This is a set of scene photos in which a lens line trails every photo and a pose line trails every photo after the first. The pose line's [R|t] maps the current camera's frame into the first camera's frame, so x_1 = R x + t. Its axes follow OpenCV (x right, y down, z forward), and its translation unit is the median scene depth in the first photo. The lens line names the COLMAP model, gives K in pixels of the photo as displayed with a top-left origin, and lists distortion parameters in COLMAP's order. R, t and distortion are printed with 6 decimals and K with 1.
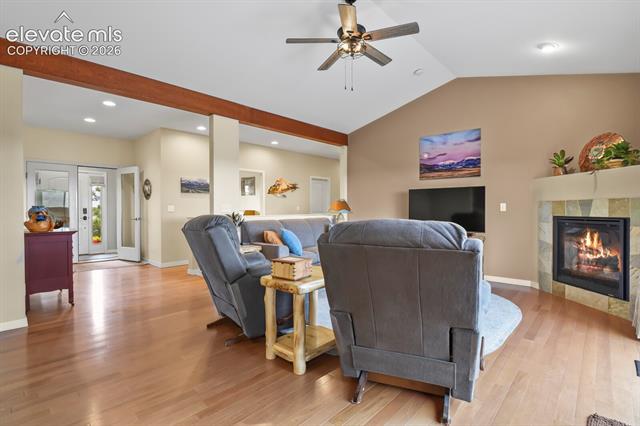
lens RADIAL K [[310.4, 0, 321.0], [0, 310.4, 211.7], [0, 0, 1]] dist [-0.011136, -0.000765]
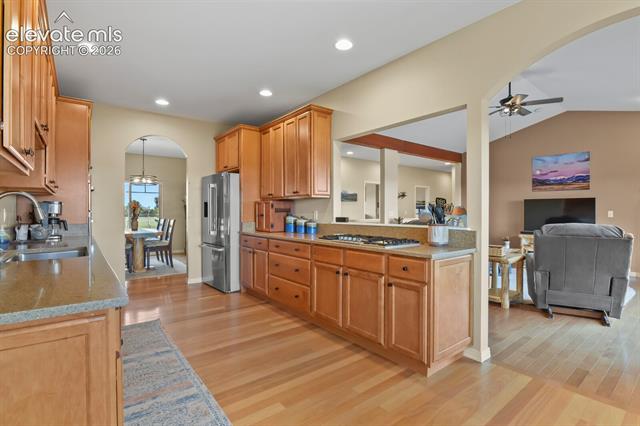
lens RADIAL K [[310.4, 0, 323.7], [0, 310.4, 213.1], [0, 0, 1]] dist [-0.011136, -0.000765]
pose [[0.987958, 0.004233, -0.154661, -0.355813], [-0.004695, 0.999986, -0.002621, -0.009292], [0.154648, 0.003315, 0.987964, -0.399467]]
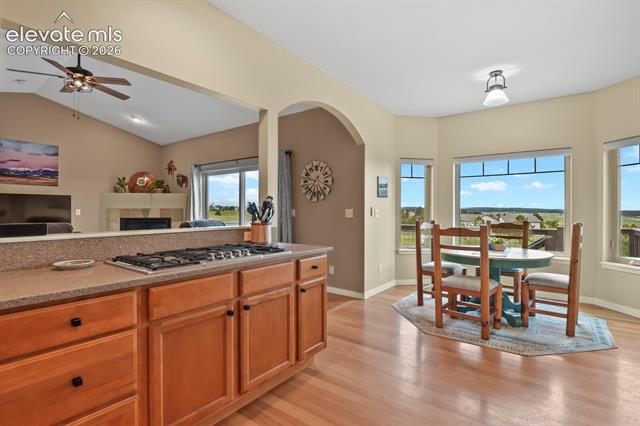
lens RADIAL K [[310.4, 0, 322.6], [0, 310.4, 212.9], [0, 0, 1]] dist [-0.011136, -0.000765]
pose [[-0.099751, -0.004840, 0.995001, -0.762452], [0.005193, 0.999972, 0.005385, -0.012675], [-0.994999, 0.005704, -0.099723, 0.099758]]
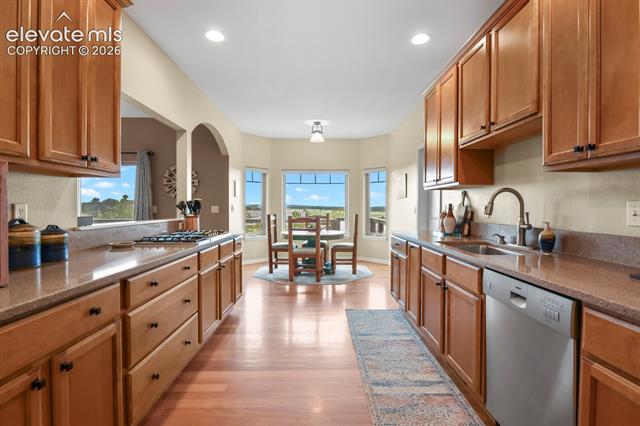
lens RADIAL K [[310.4, 0, 321.0], [0, 310.4, 210.1], [0, 0, 1]] dist [-0.011136, -0.000765]
pose [[-0.687841, -0.003713, 0.725852, -0.939946], [0.005241, 0.999935, 0.010082, -0.012815], [-0.725843, 0.010739, -0.687777, 0.405948]]
